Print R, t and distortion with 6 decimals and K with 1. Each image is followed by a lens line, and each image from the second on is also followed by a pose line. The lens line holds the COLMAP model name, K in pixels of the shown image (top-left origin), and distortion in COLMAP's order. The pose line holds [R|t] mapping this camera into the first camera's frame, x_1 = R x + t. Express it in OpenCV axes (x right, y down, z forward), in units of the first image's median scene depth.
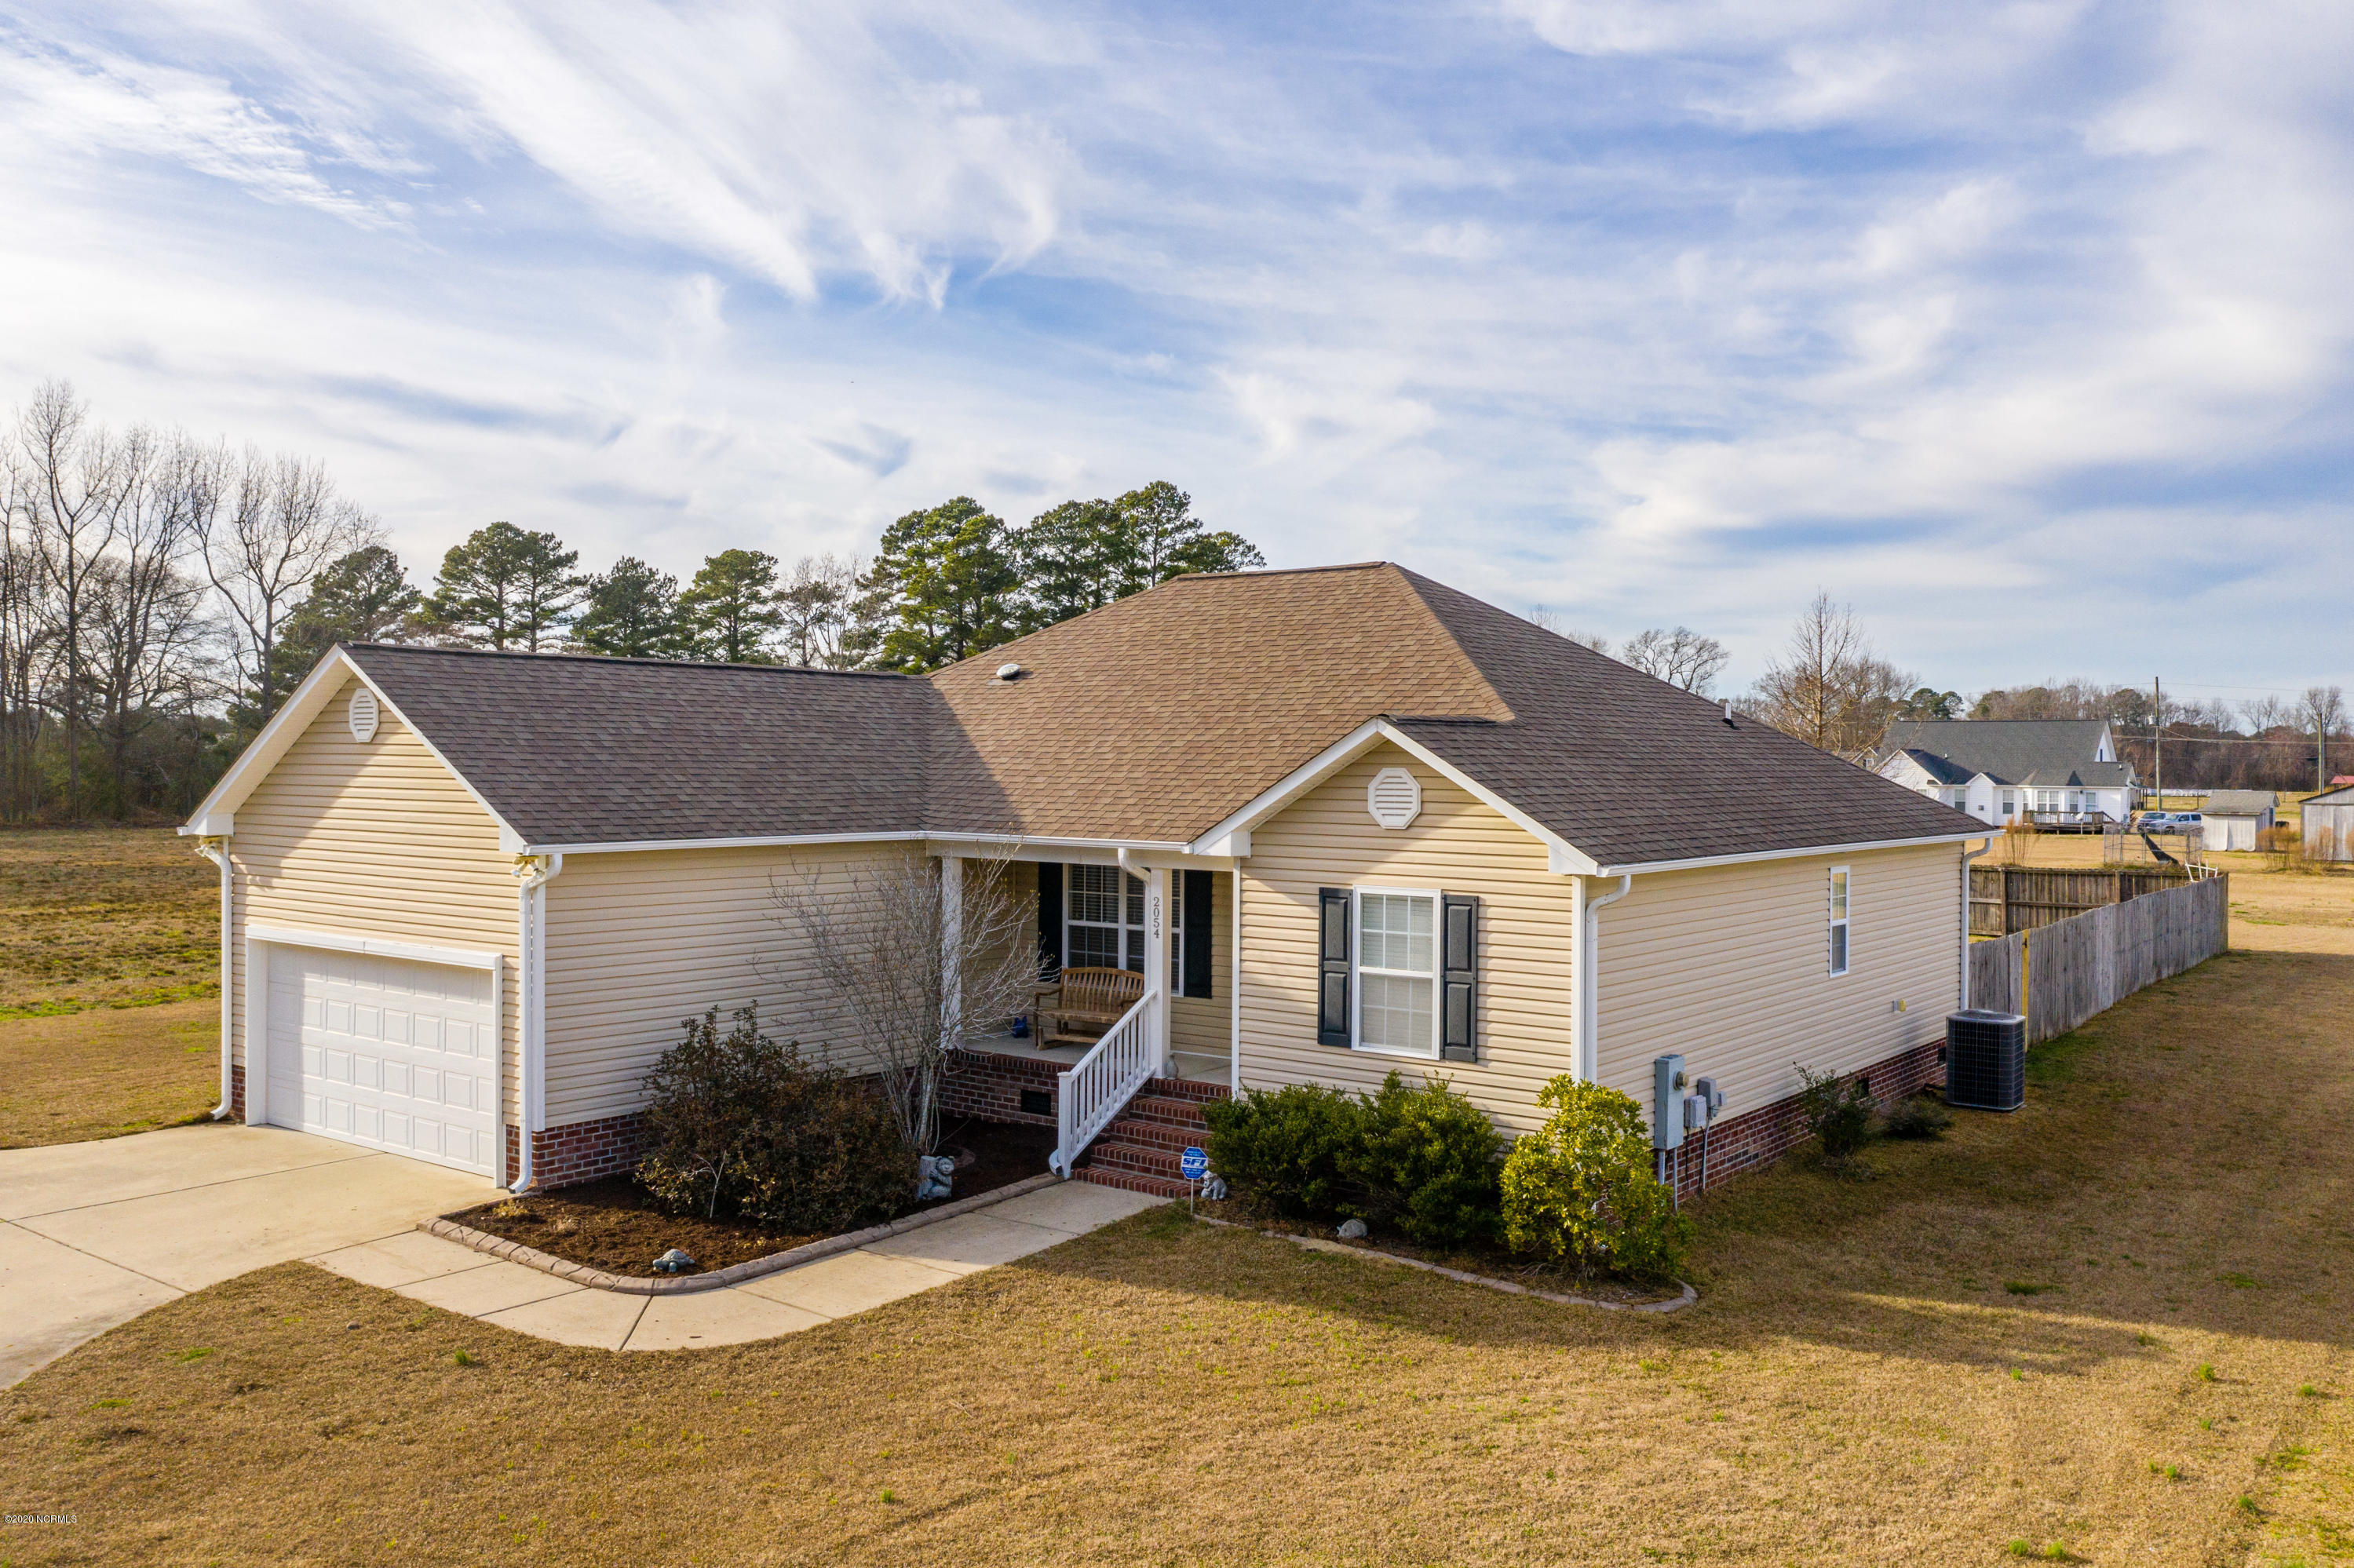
lens RADIAL K [[1875.7, 0, 1166.9], [0, 1875.7, 717.1], [0, 0, 1]] dist [-0.015610, 0.011493]
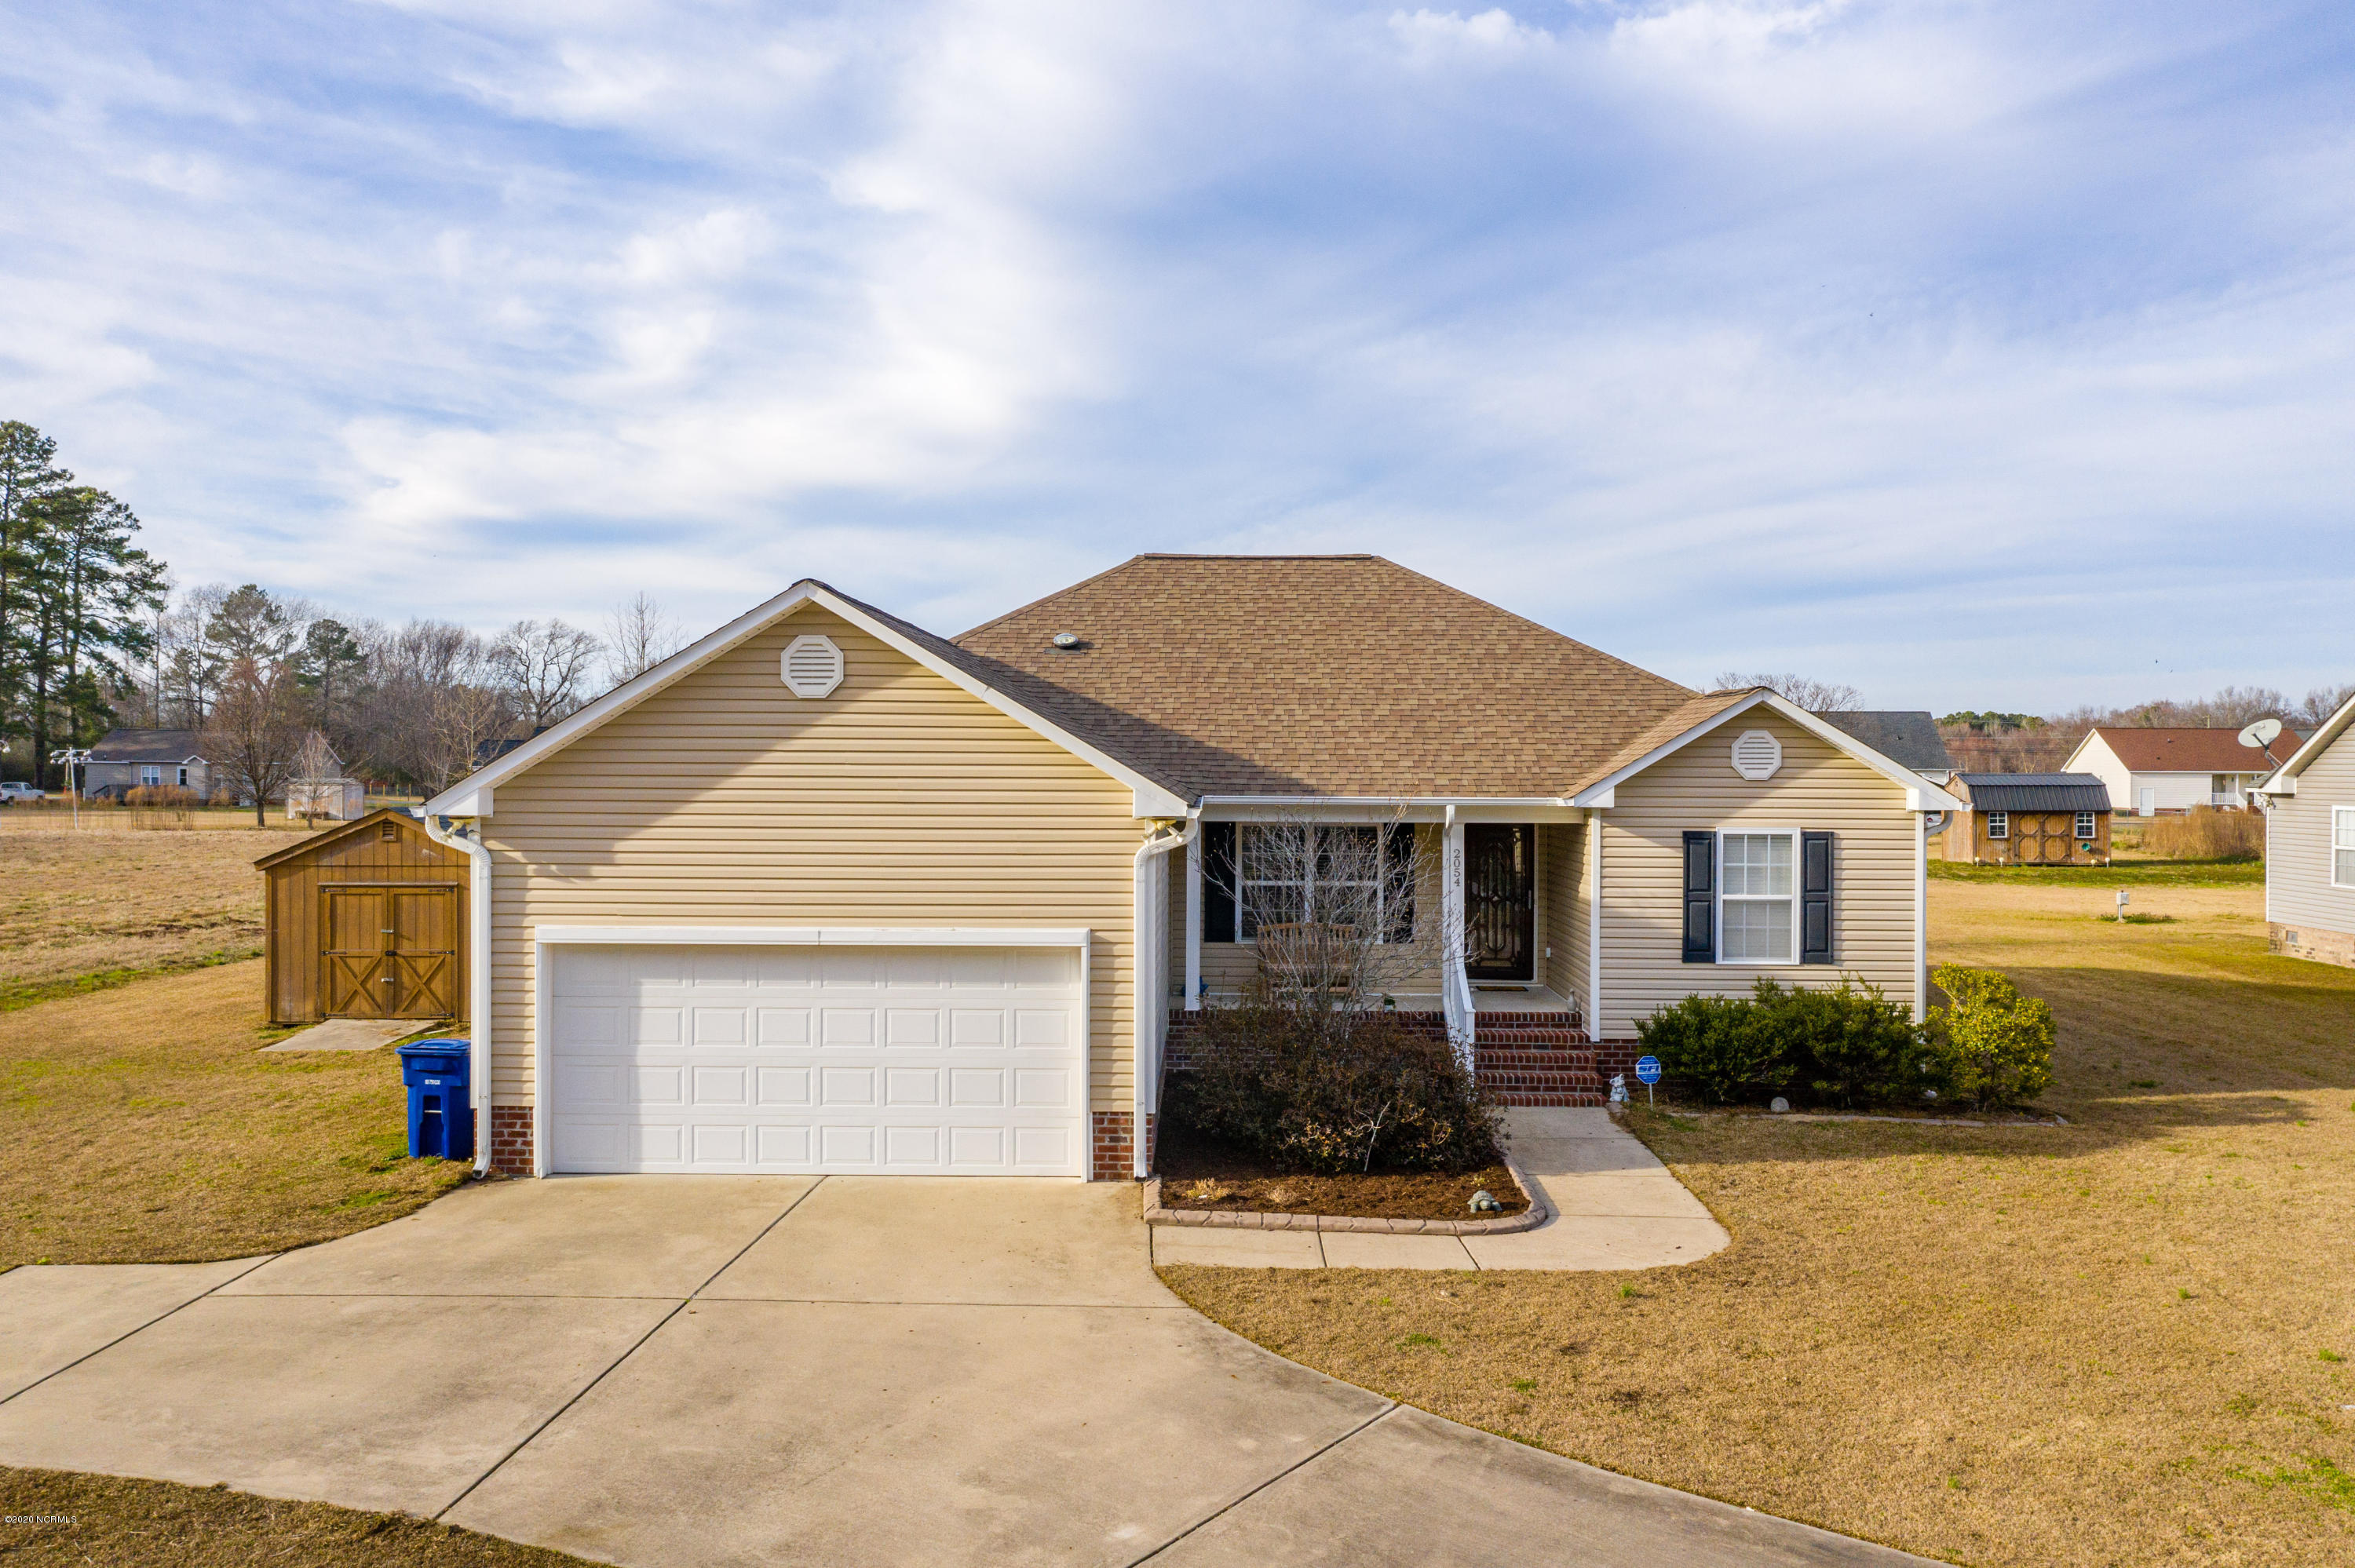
lens RADIAL K [[1851.2, 0, 1185.5], [0, 1851.2, 784.0], [0, 0, 1]] dist [-0.007368, 0.009687]
pose [[0.799758, -0.011192, 0.600218, -0.870026], [-0.012097, 0.999323, 0.034752, 0.024223], [-0.600201, -0.035054, 0.799081, 0.254510]]
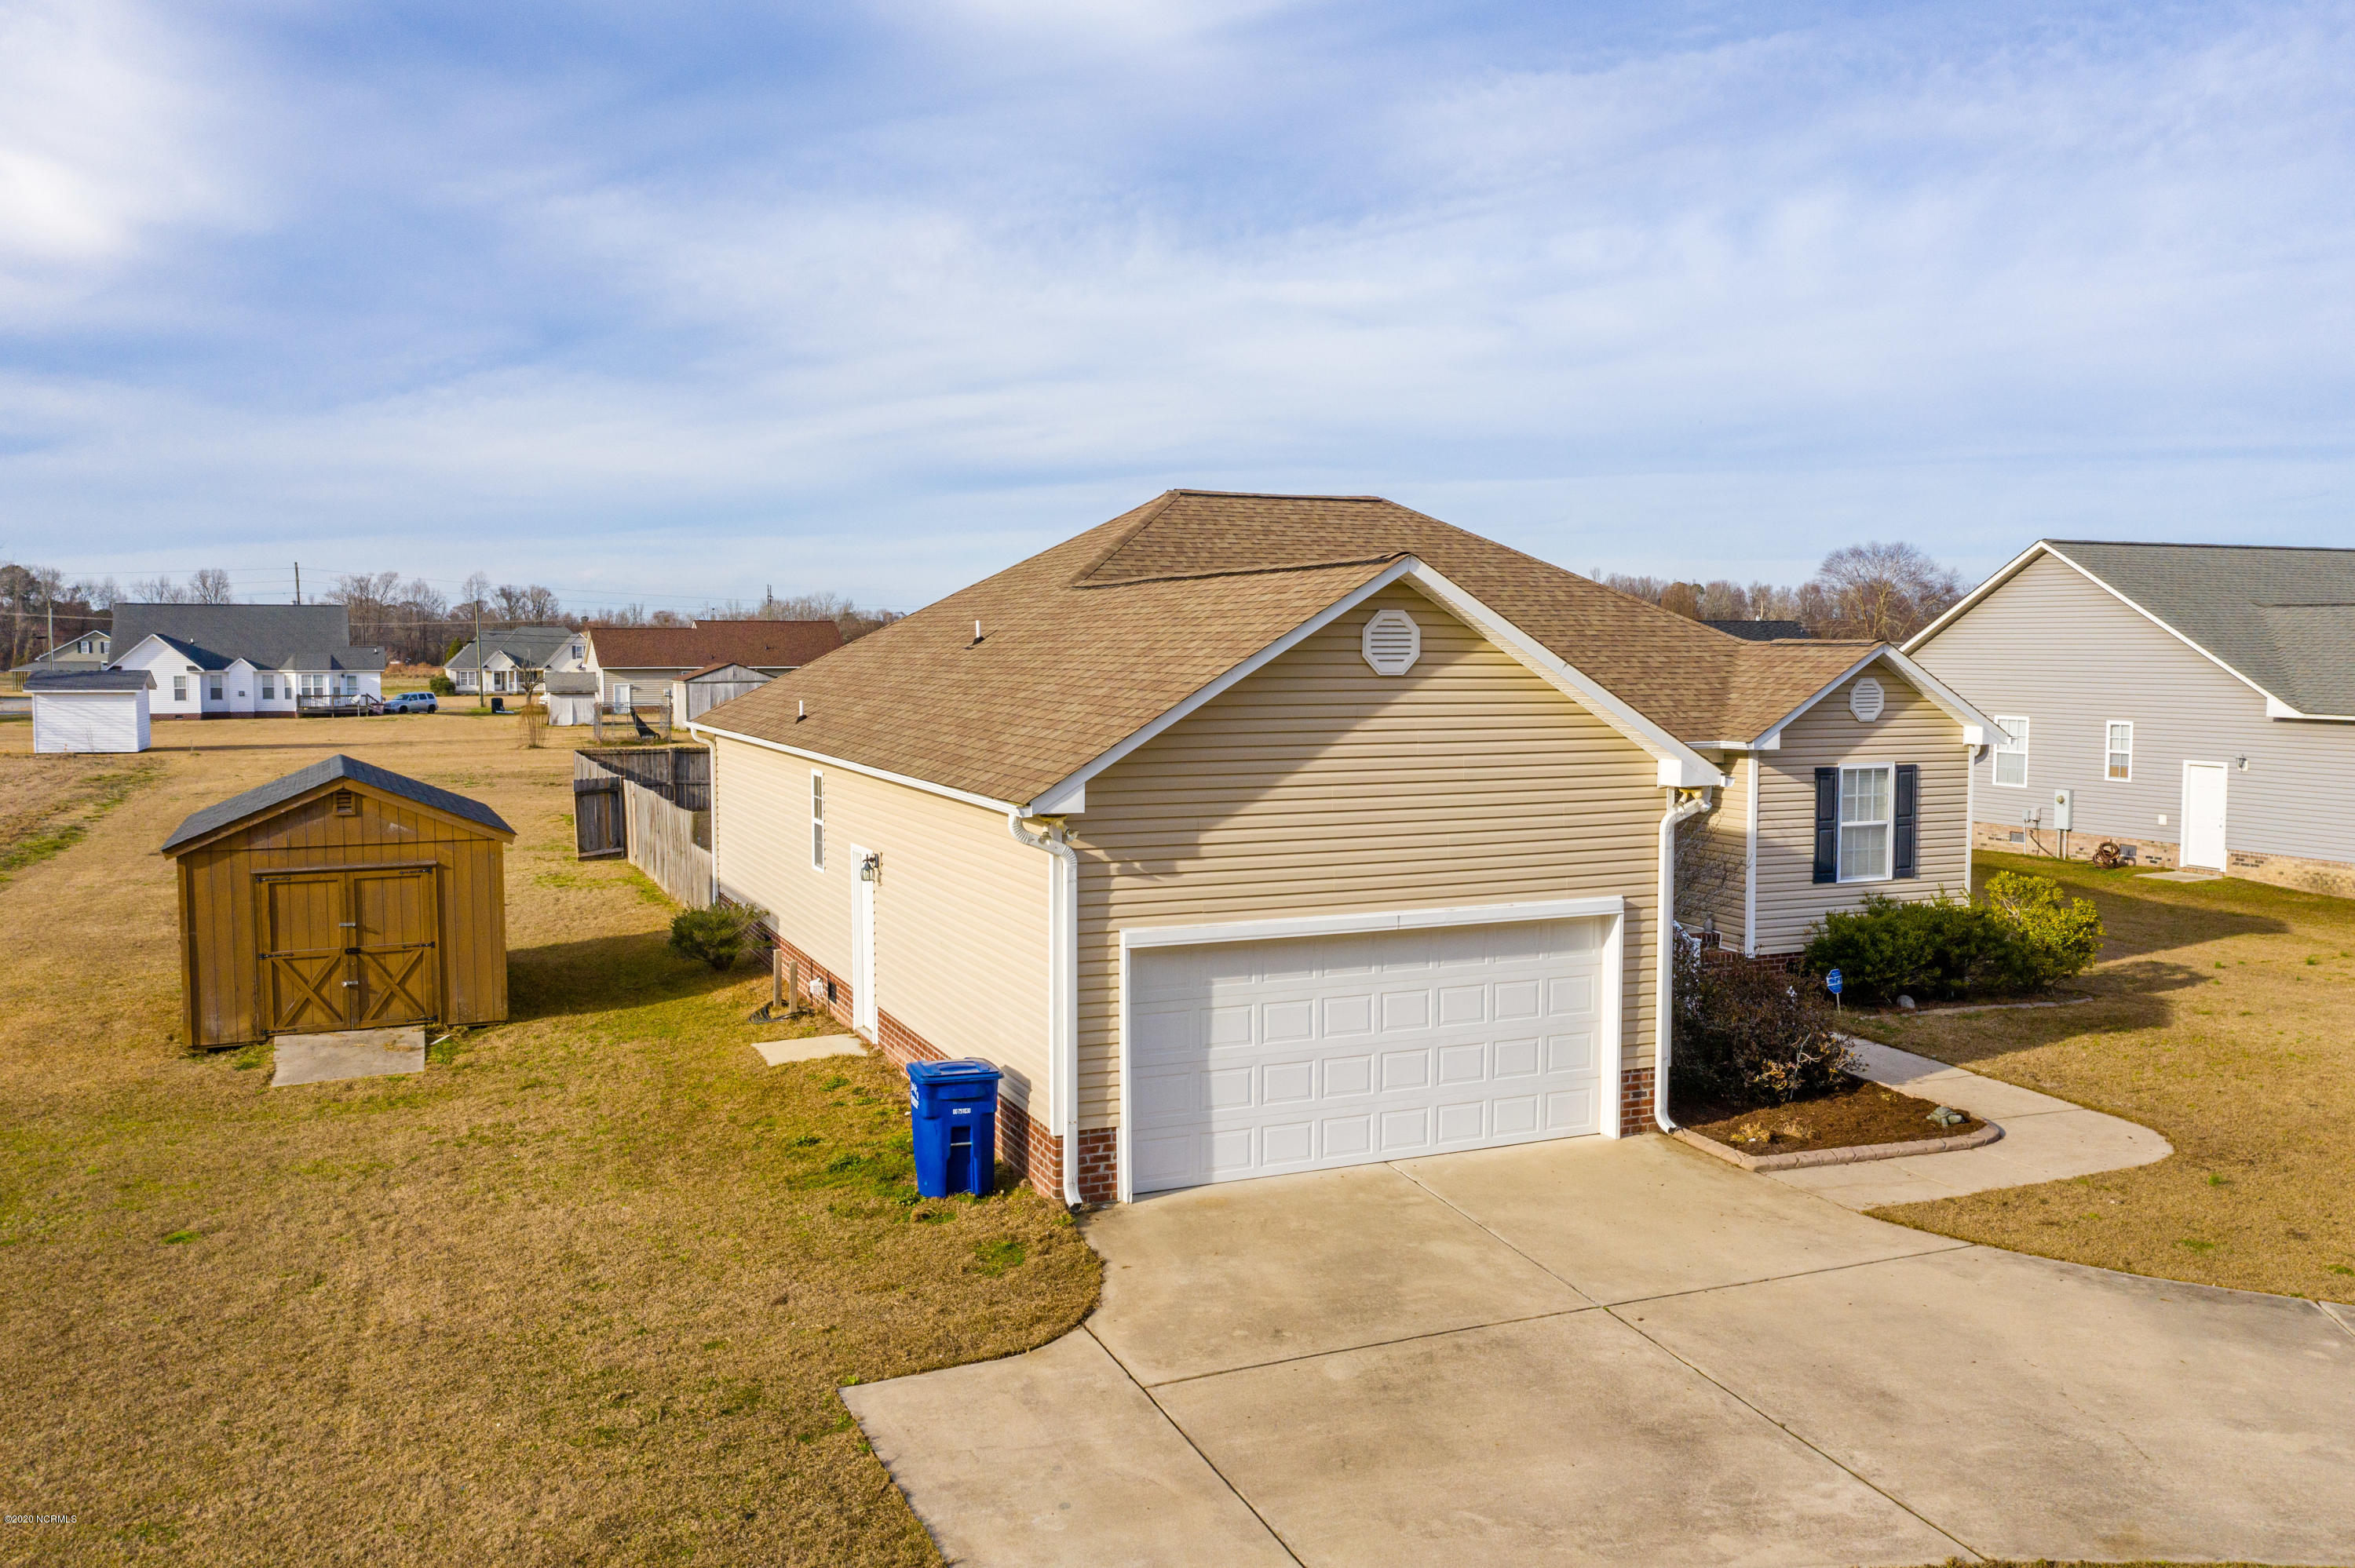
lens RADIAL K [[1851.2, 0, 1185.5], [0, 1851.2, 784.0], [0, 0, 1]] dist [-0.007368, 0.009687]
pose [[0.480965, -0.073405, 0.873661, -1.287935], [-0.015944, 0.995592, 0.092427, -0.012566], [-0.876595, -0.058384, 0.477674, 0.760968]]
